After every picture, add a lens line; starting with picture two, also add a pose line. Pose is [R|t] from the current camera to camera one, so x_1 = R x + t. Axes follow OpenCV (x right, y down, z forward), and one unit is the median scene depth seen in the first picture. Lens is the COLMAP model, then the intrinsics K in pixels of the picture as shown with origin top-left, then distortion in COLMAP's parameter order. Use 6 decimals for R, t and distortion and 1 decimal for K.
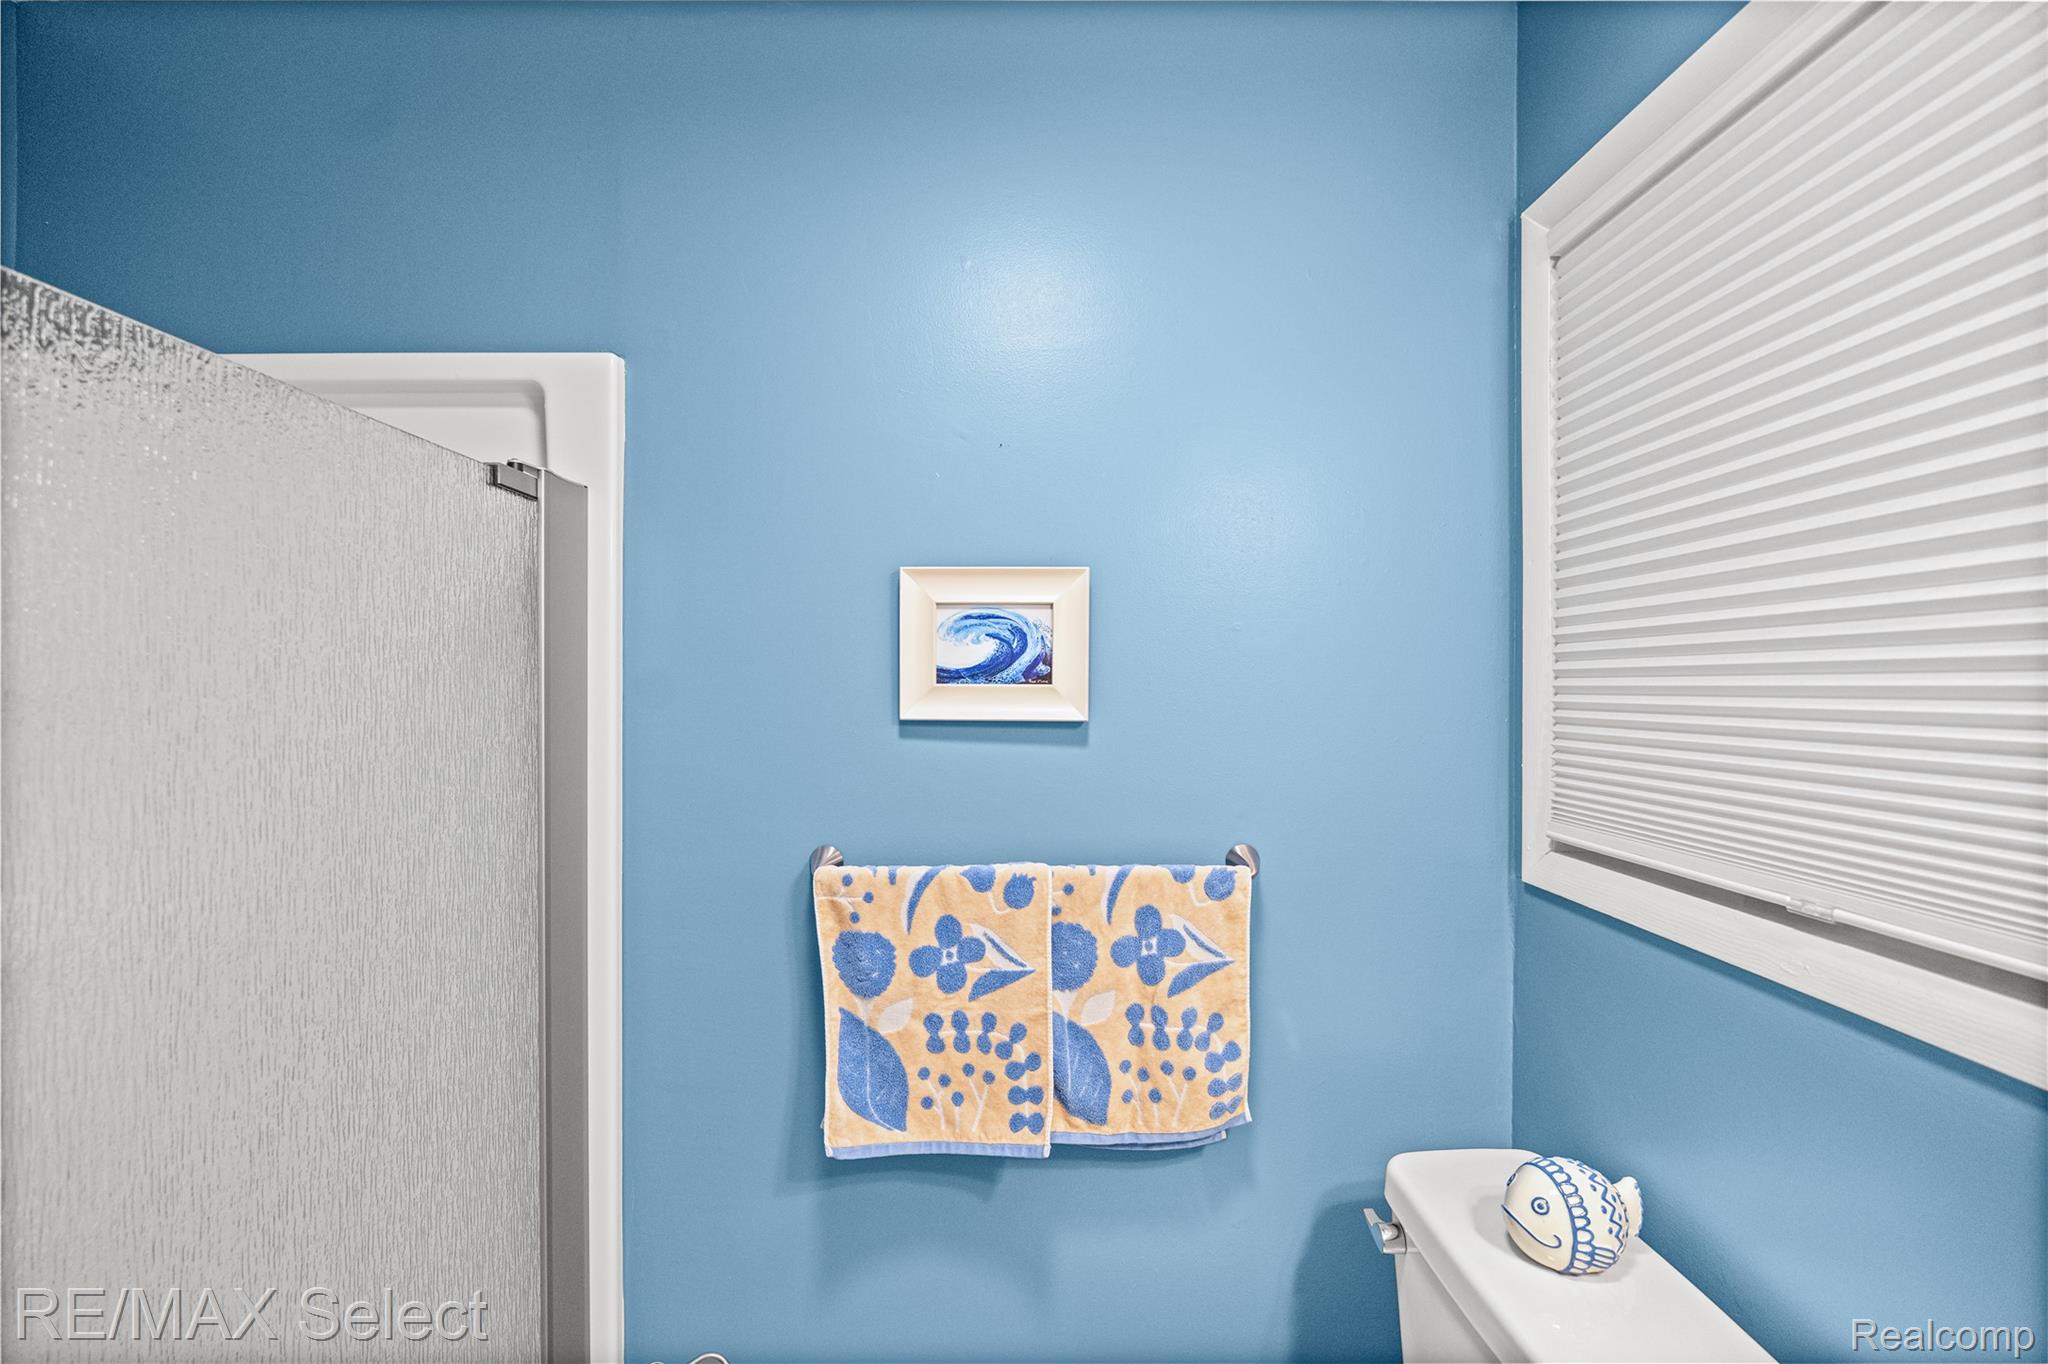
lens RADIAL K [[917.1, 0, 978.8], [0, 917.1, 700.0], [0, 0, 1]] dist [-0.005372, 0.000281]
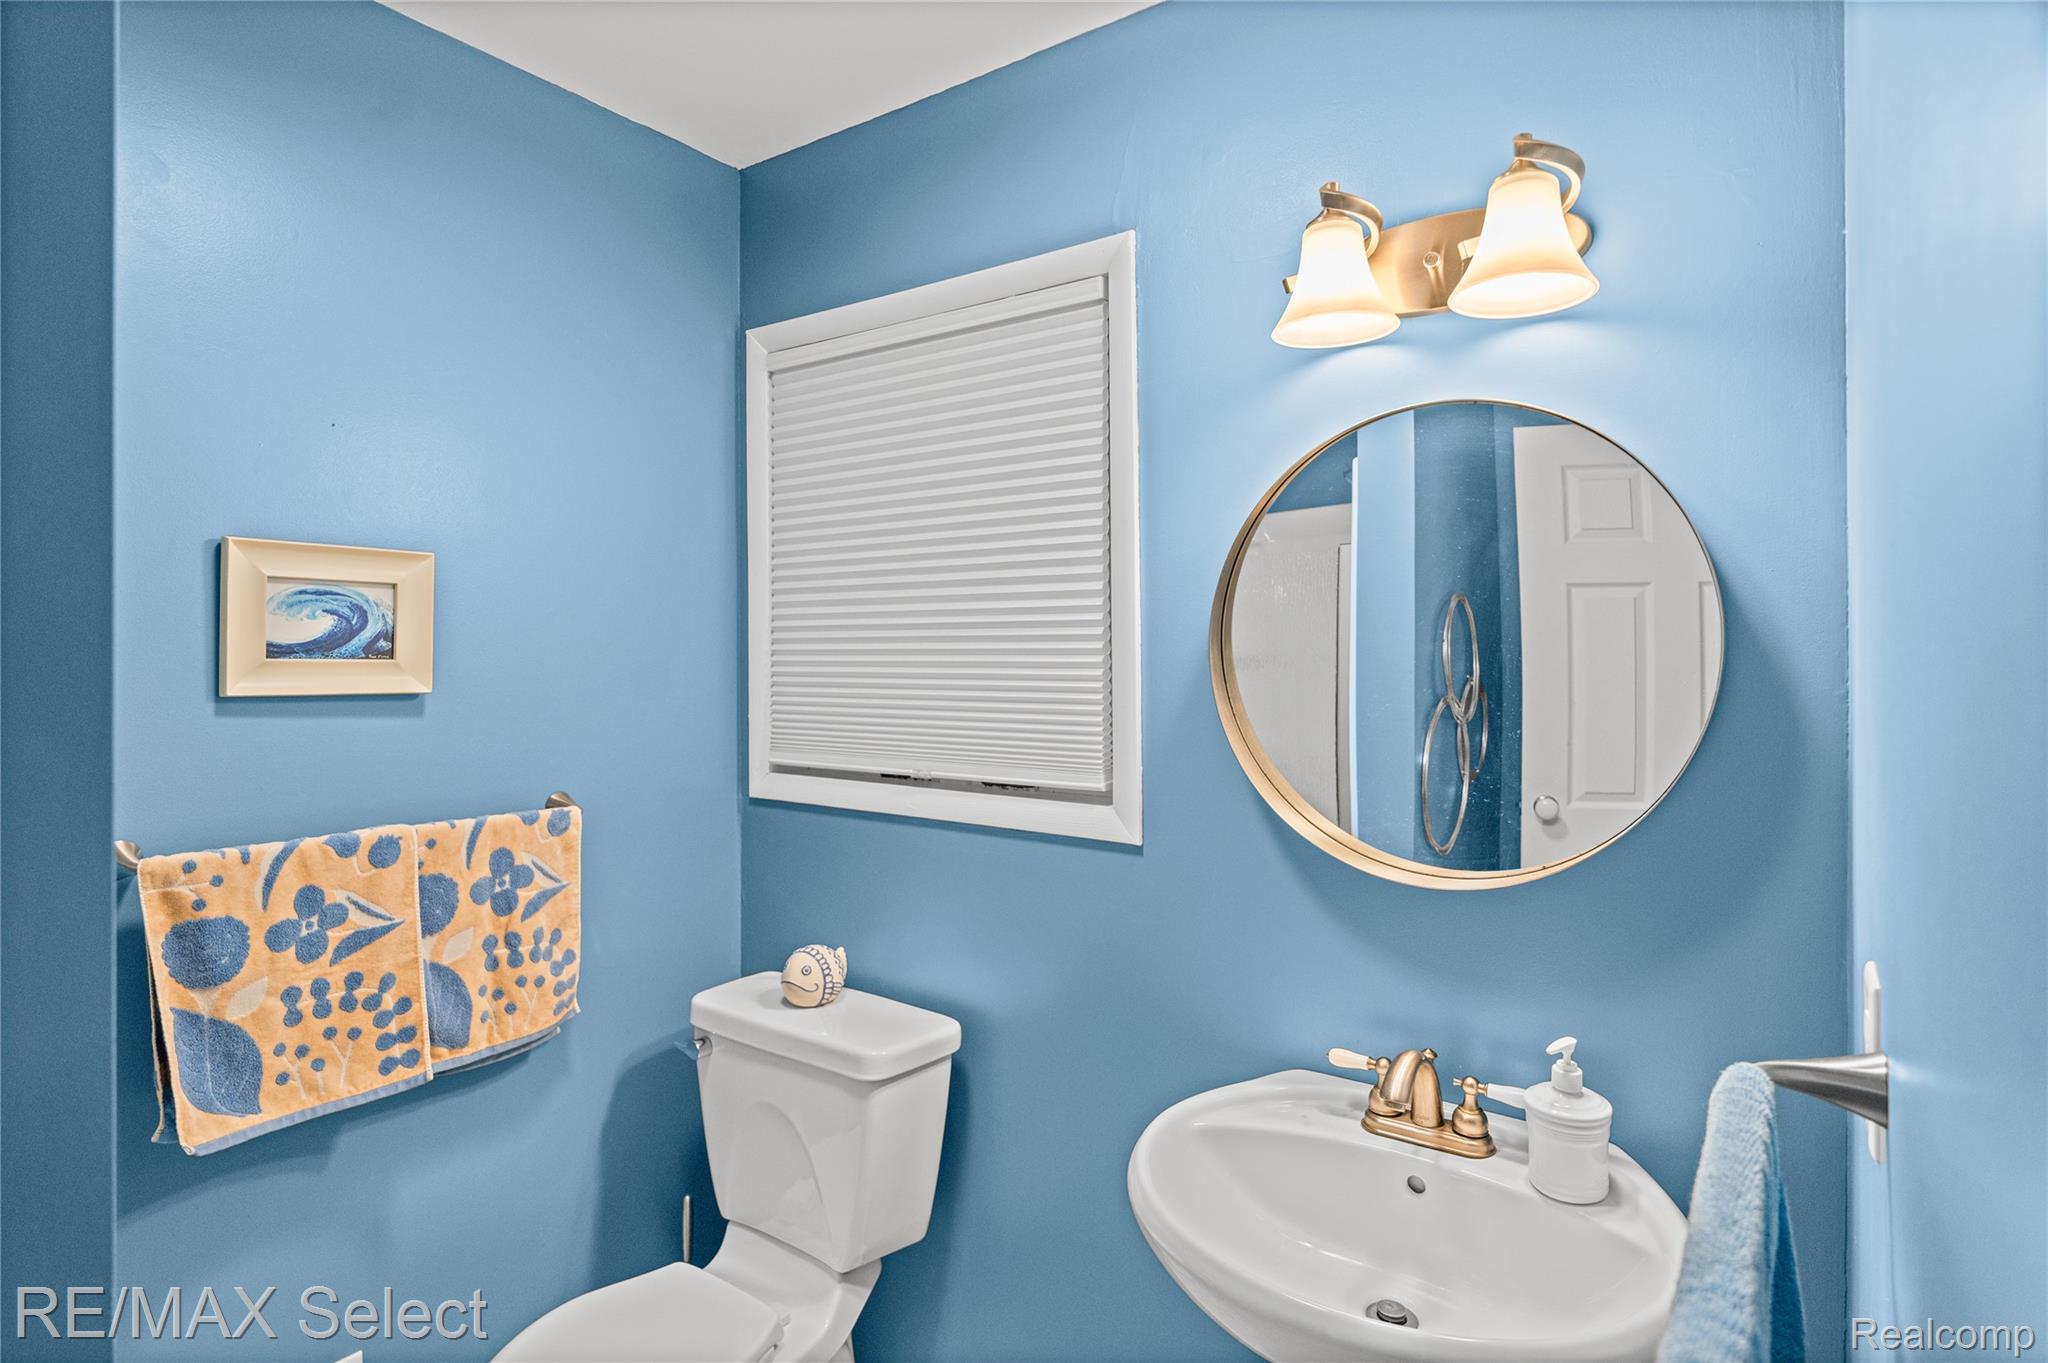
lens RADIAL K [[1109.3, 0, 1022.7], [0, 1109.3, 668.7], [0, 0, 1]] dist [0.000732, -0.000031]
pose [[0.585816, -0.007028, 0.810413, -0.568585], [0.009931, 0.999950, 0.001493, -0.000979], [-0.810383, 0.007174, 0.585857, -0.370402]]
